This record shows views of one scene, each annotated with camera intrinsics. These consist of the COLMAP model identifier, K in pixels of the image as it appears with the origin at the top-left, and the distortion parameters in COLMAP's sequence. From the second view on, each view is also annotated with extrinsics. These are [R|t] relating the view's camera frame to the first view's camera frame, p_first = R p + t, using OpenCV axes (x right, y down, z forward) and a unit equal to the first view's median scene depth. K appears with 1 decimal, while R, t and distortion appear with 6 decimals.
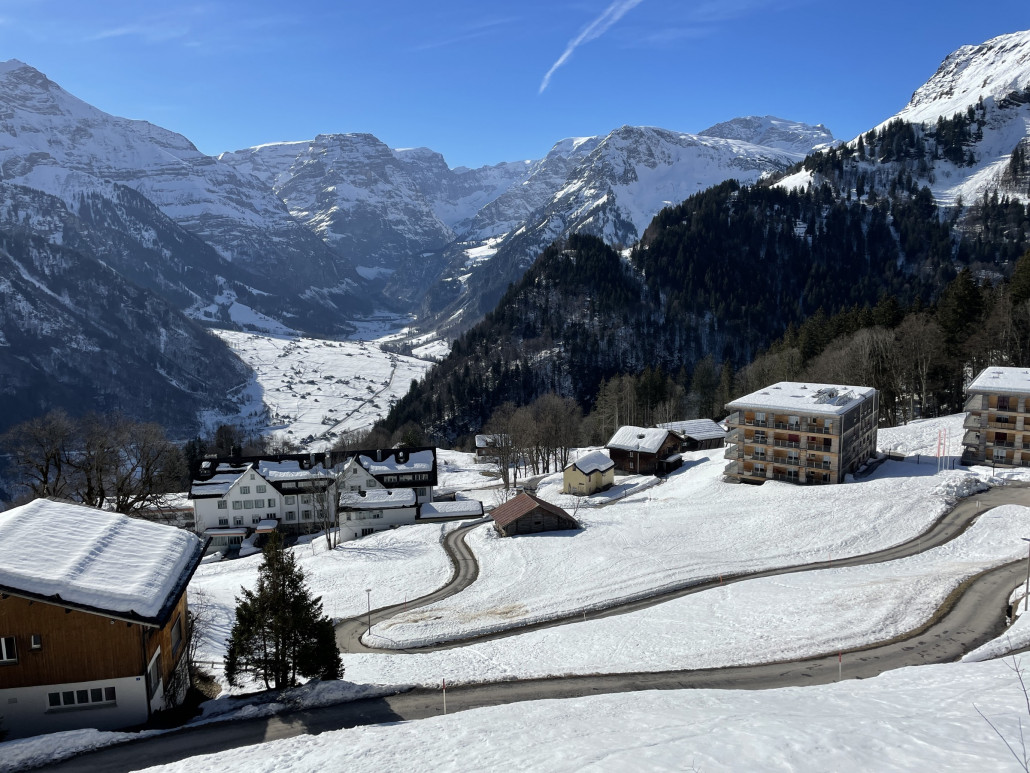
lens RADIAL K [[778.4, 0, 517.3], [0, 778.4, 374.3], [0, 0, 1]] dist [0.083579, -0.109312]
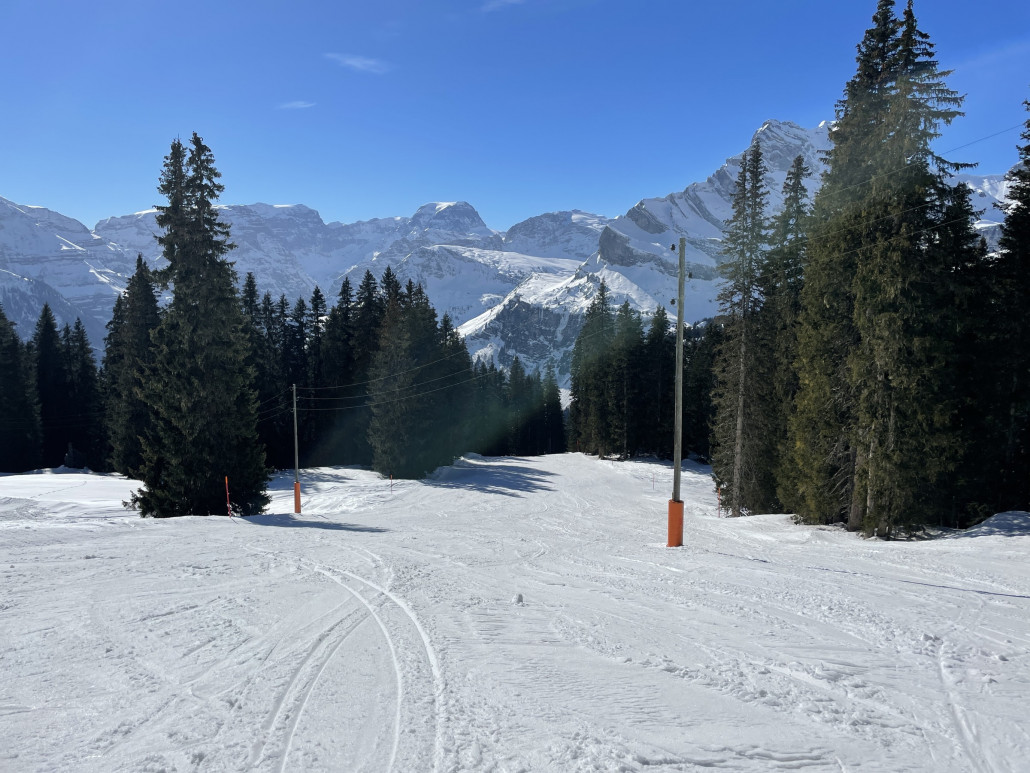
lens RADIAL K [[778.4, 0, 525.0], [0, 778.4, 376.7], [0, 0, 1]] dist [0.083579, -0.109312]
pose [[0.990201, 0.013074, 0.139037, 0.144239], [-0.009130, 0.999539, -0.028969, -0.050295], [-0.139351, 0.027415, 0.989863, -0.460675]]
